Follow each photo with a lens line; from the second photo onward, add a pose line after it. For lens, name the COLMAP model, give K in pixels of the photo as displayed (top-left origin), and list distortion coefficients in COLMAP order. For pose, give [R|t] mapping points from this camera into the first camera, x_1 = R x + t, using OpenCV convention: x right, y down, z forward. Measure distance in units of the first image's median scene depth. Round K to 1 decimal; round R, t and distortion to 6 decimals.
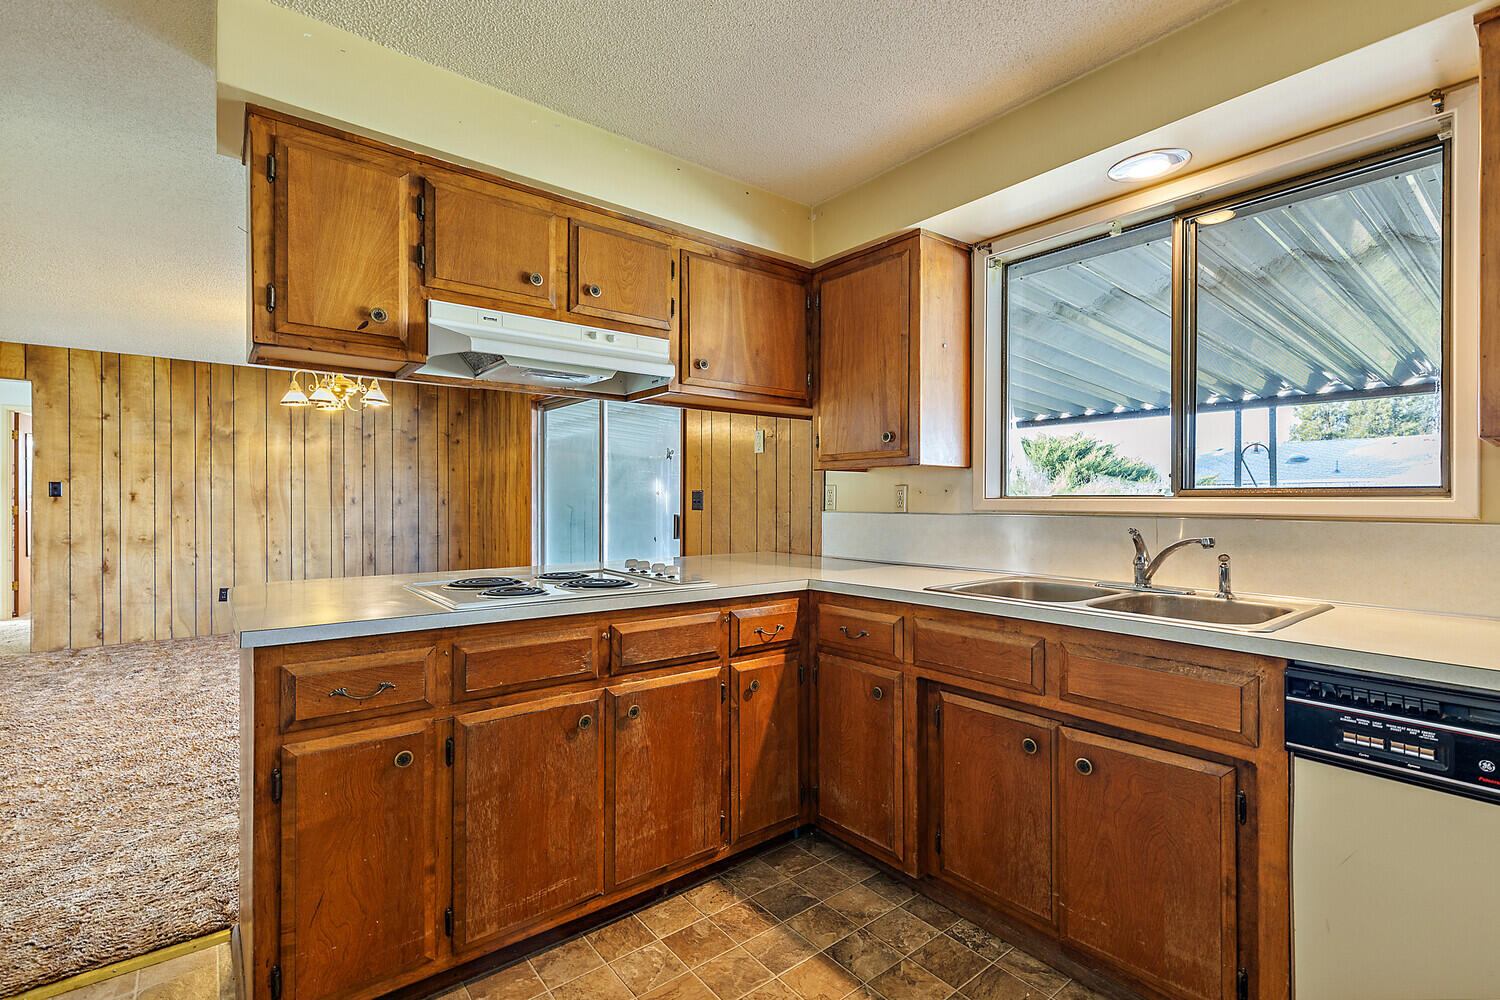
lens RADIAL K [[682.5, 0, 756.3], [0, 682.5, 497.2], [0, 0, 1]] dist [0.008035, -0.001860]
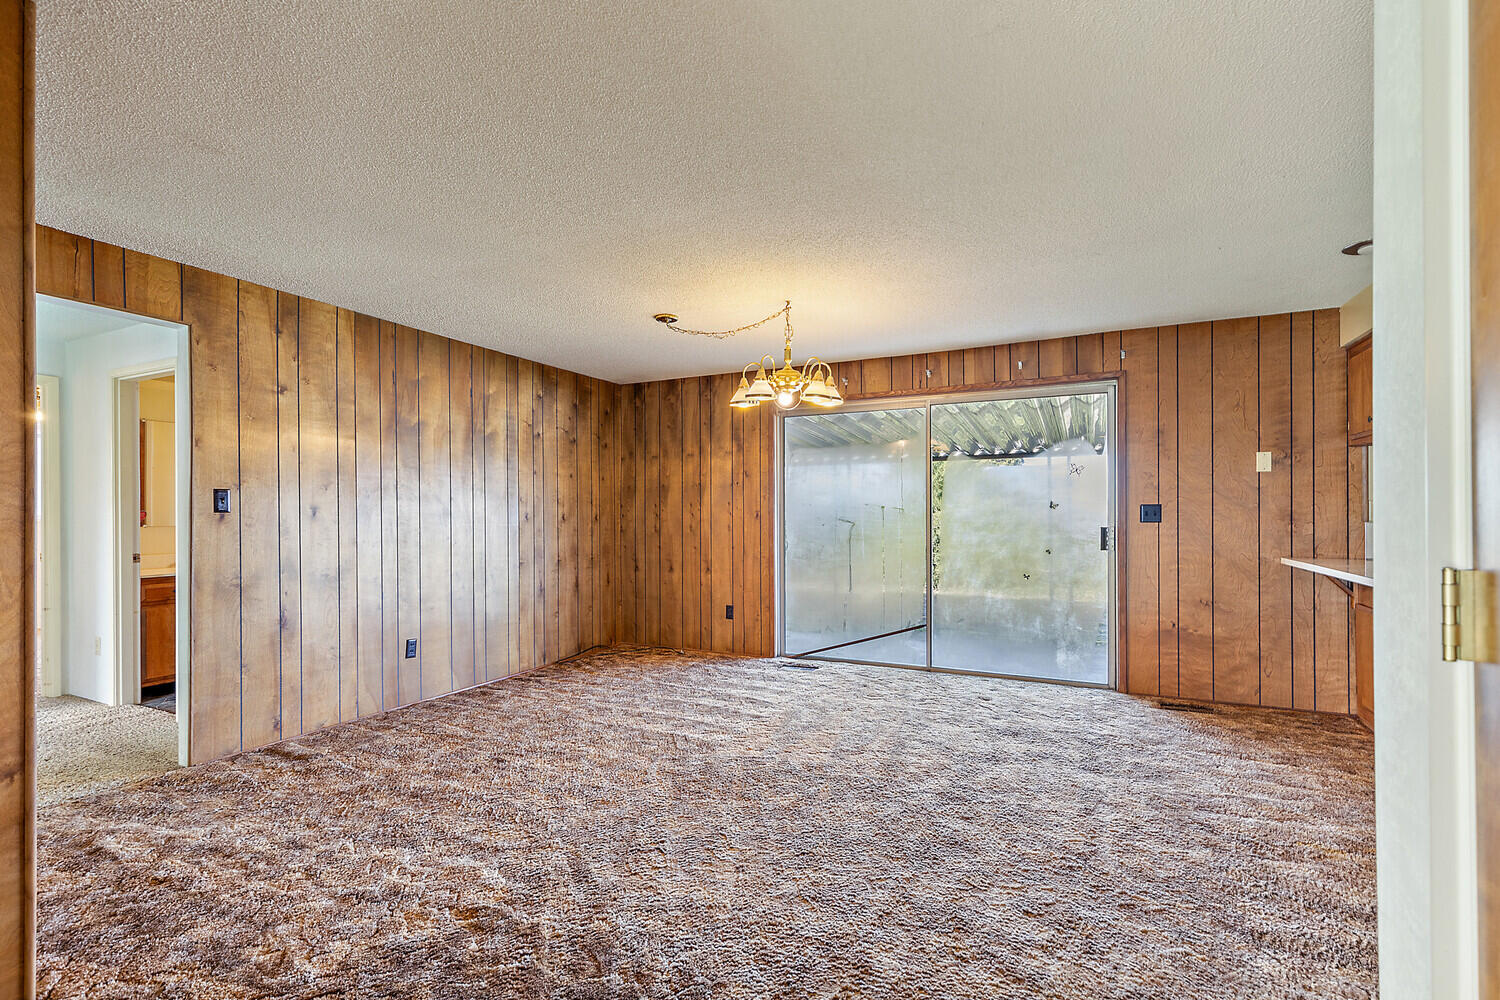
lens RADIAL K [[682.5, 0, 761.2], [0, 682.5, 514.3], [0, 0, 1]] dist [0.008035, -0.001860]
pose [[0.904574, -0.005056, 0.426286, -2.226882], [0.003661, 0.999985, 0.004090, 0.000217], [-0.426300, -0.002139, 0.904579, 0.587243]]
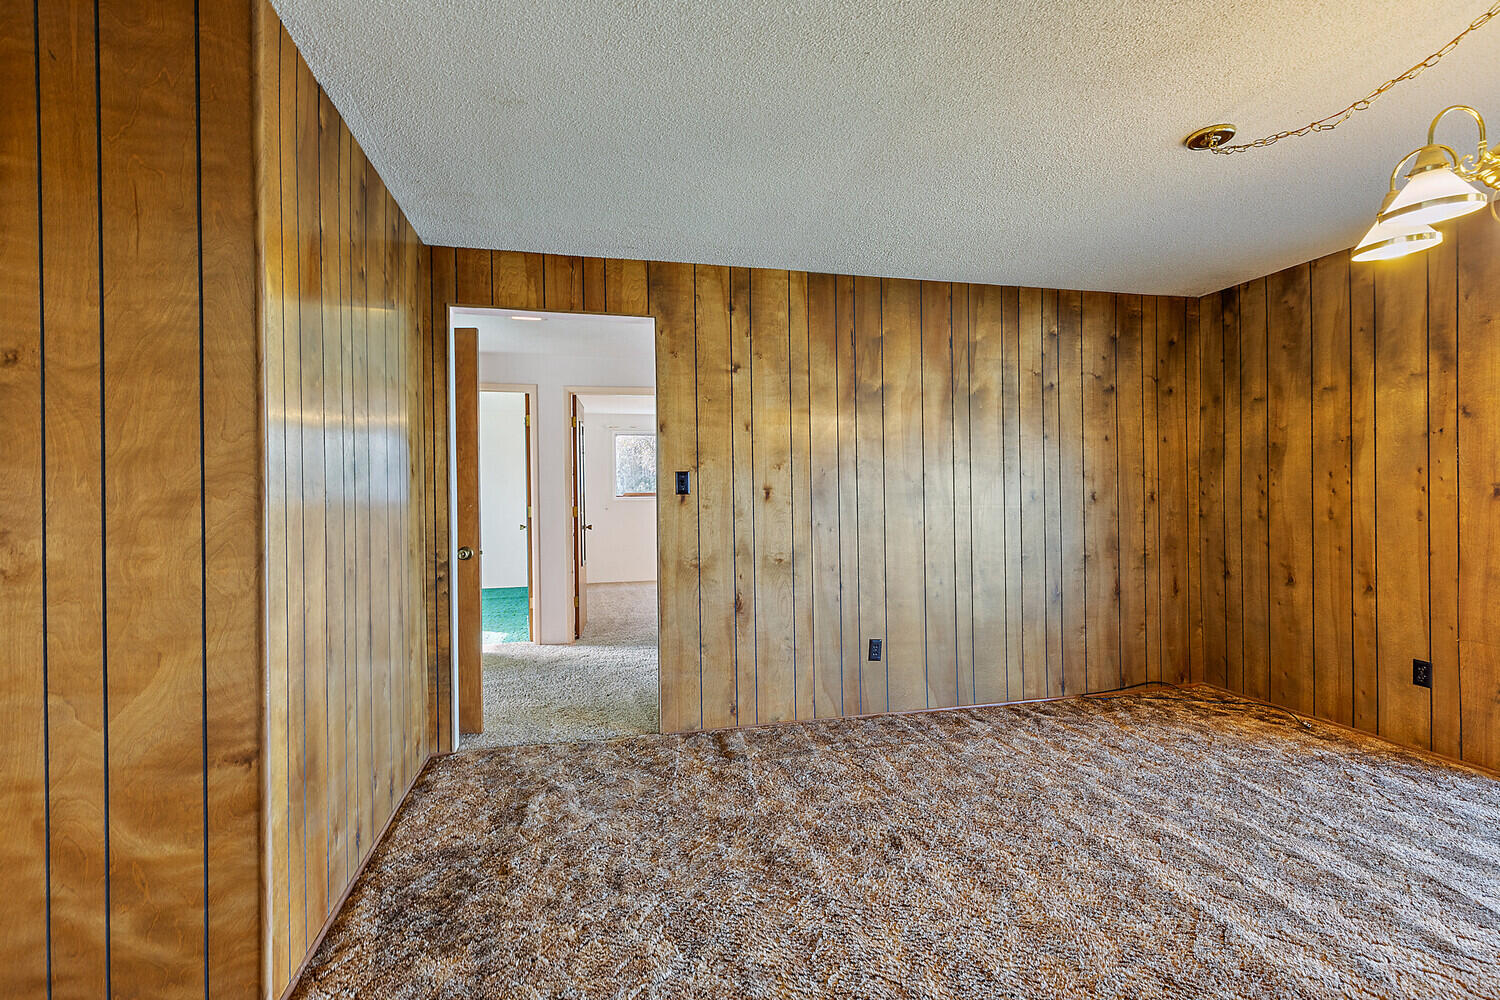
lens RADIAL K [[682.5, 0, 740.9], [0, 682.5, 496.5], [0, 0, 1]] dist [0.008035, -0.001860]
pose [[0.898536, -0.010154, -0.438782, -1.823365], [0.013662, 0.999895, 0.004837, -0.002967], [0.438687, -0.010341, 0.898581, 1.179469]]
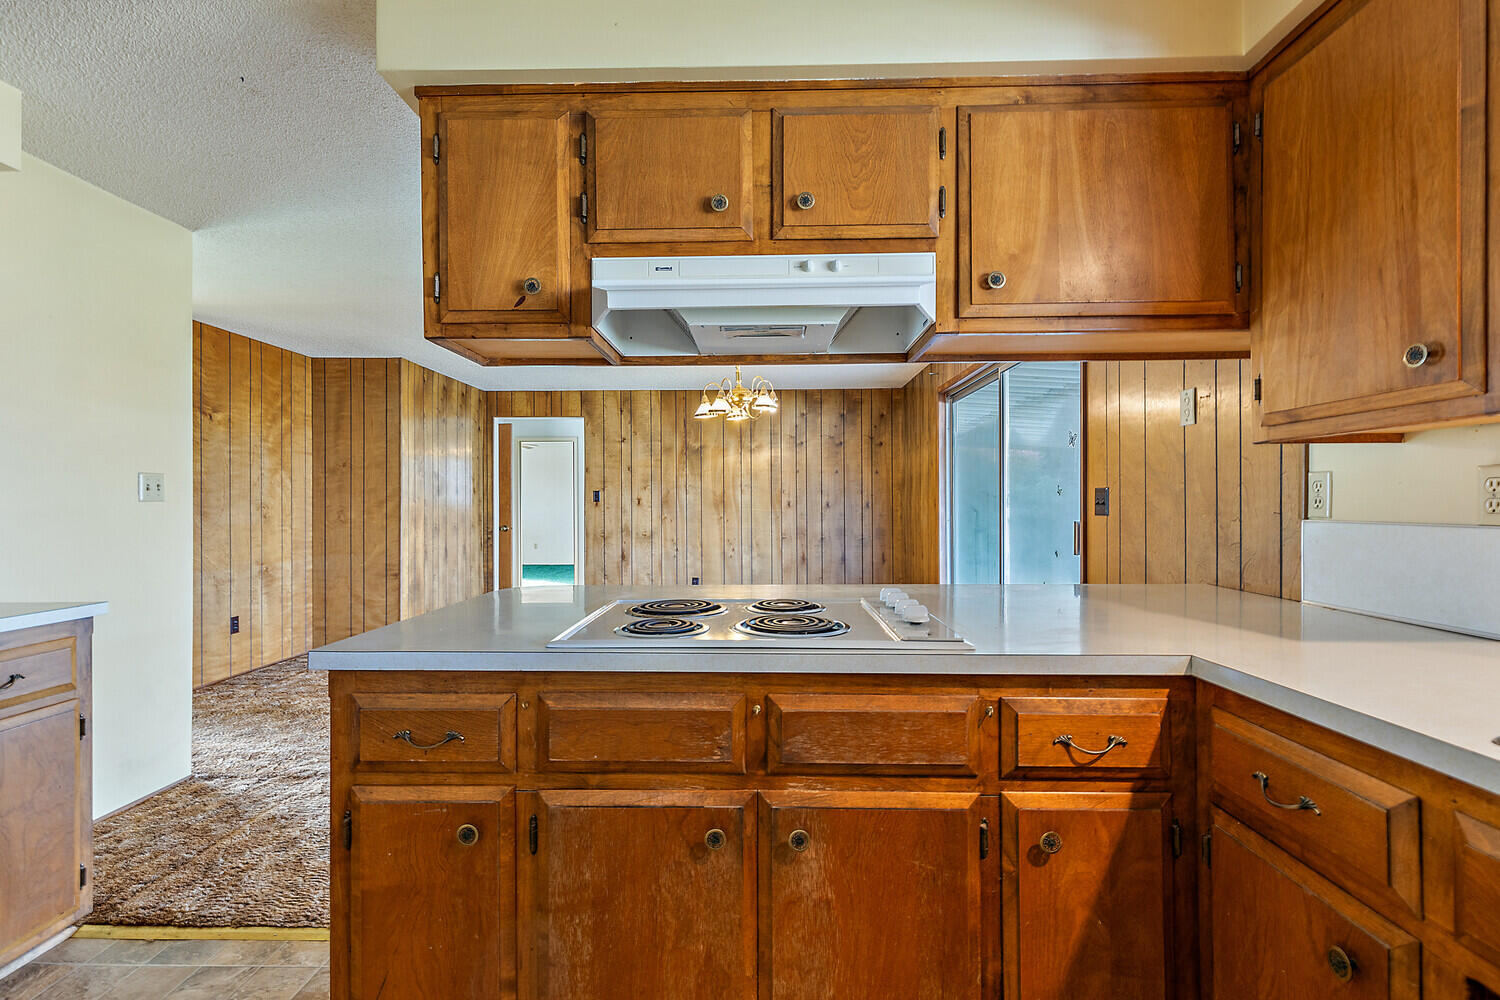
lens RADIAL K [[682.5, 0, 742.7], [0, 682.5, 501.2], [0, 0, 1]] dist [0.008035, -0.001860]
pose [[0.764275, -0.006446, -0.644859, 0.162722], [0.007552, 0.999971, -0.001045, 0.003891], [0.644847, -0.004071, 0.764301, 0.427592]]
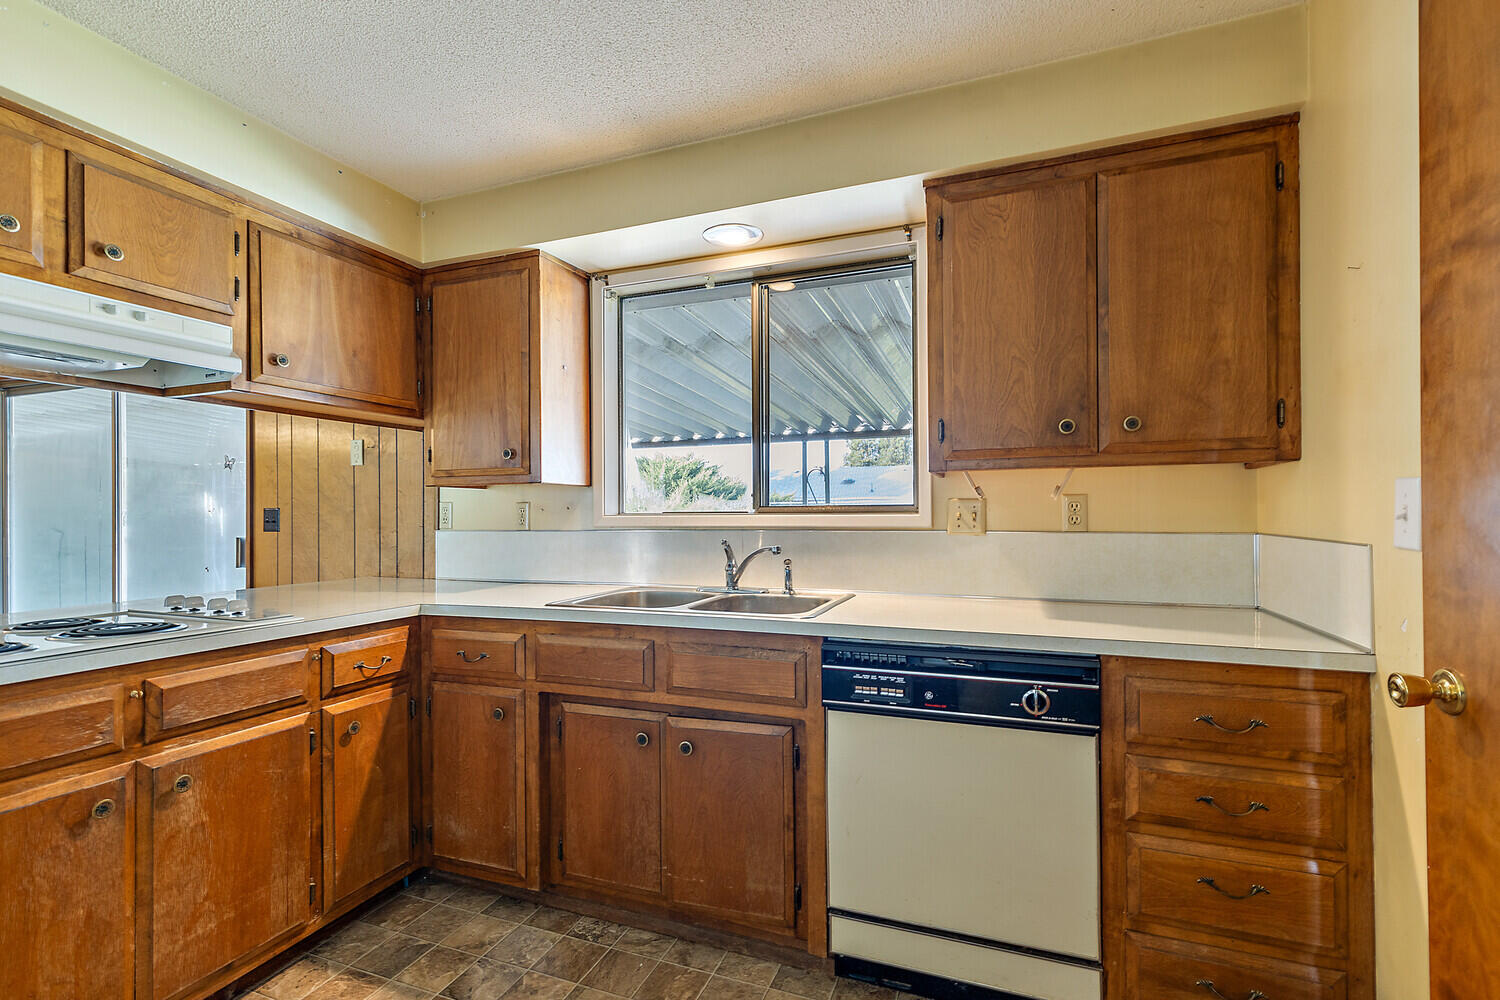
lens RADIAL K [[682.5, 0, 741.4], [0, 682.5, 511.6], [0, 0, 1]] dist [0.008035, -0.001860]
pose [[0.869260, -0.005610, 0.494324, -0.003140], [0.007159, 0.999974, -0.001239, -0.001420], [-0.494304, 0.004616, 0.869277, -0.028615]]
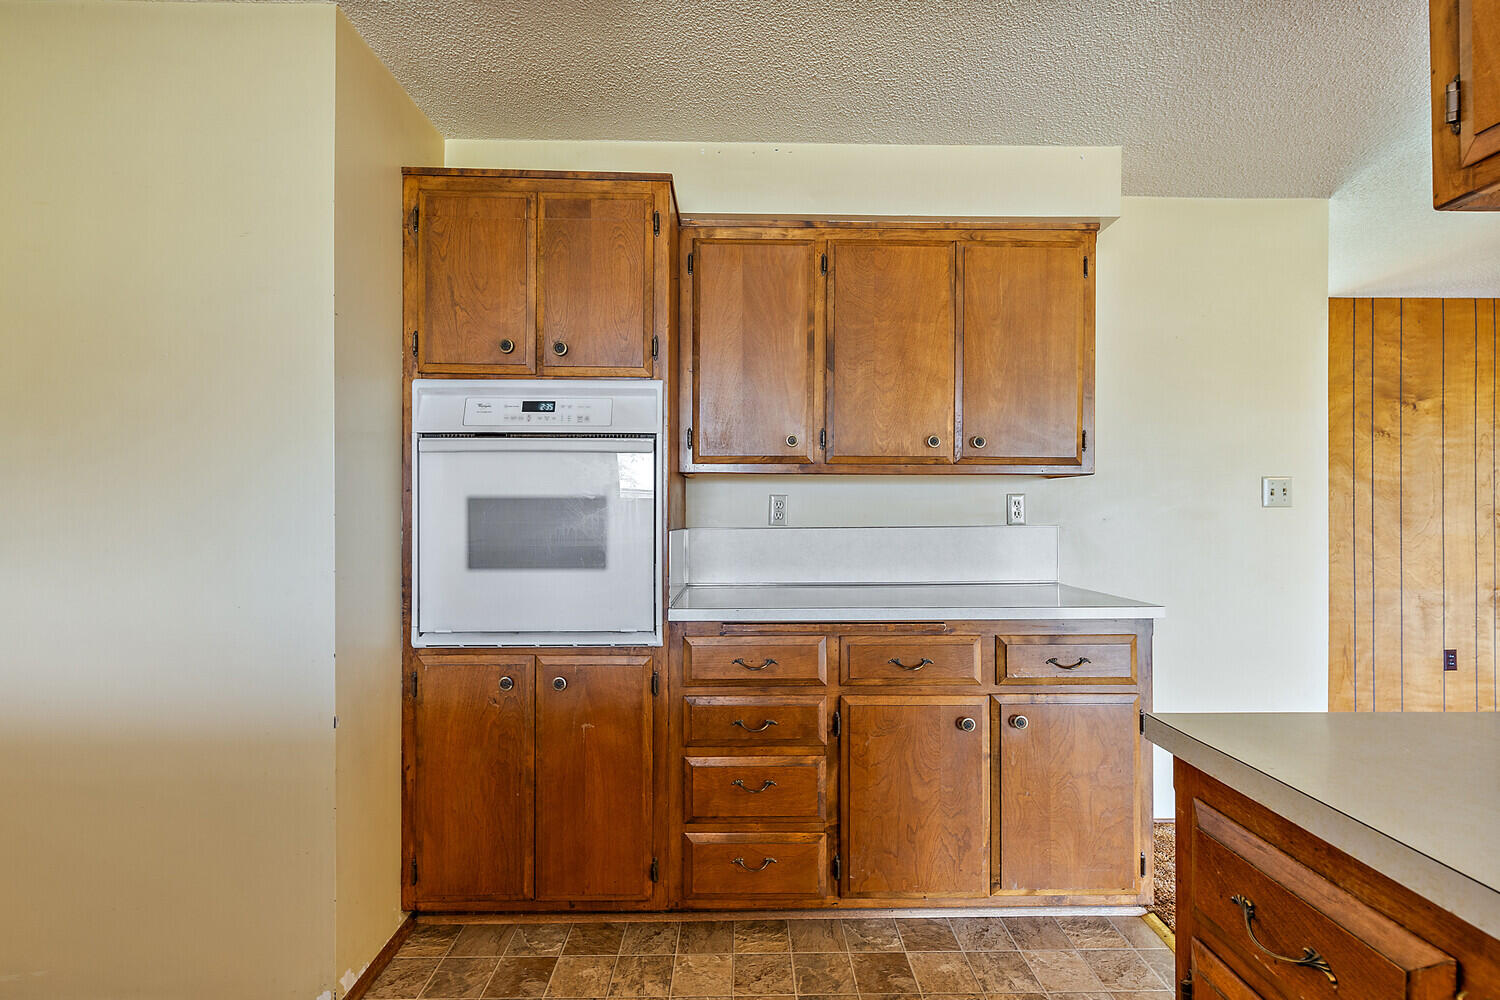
lens RADIAL K [[682.5, 0, 760.8], [0, 682.5, 508.7], [0, 0, 1]] dist [0.008035, -0.001860]
pose [[-0.597666, -0.003536, -0.801737, -0.005832], [-0.000470, 0.999992, -0.004060, 0.002879], [0.801745, -0.002050, -0.597663, 0.686493]]
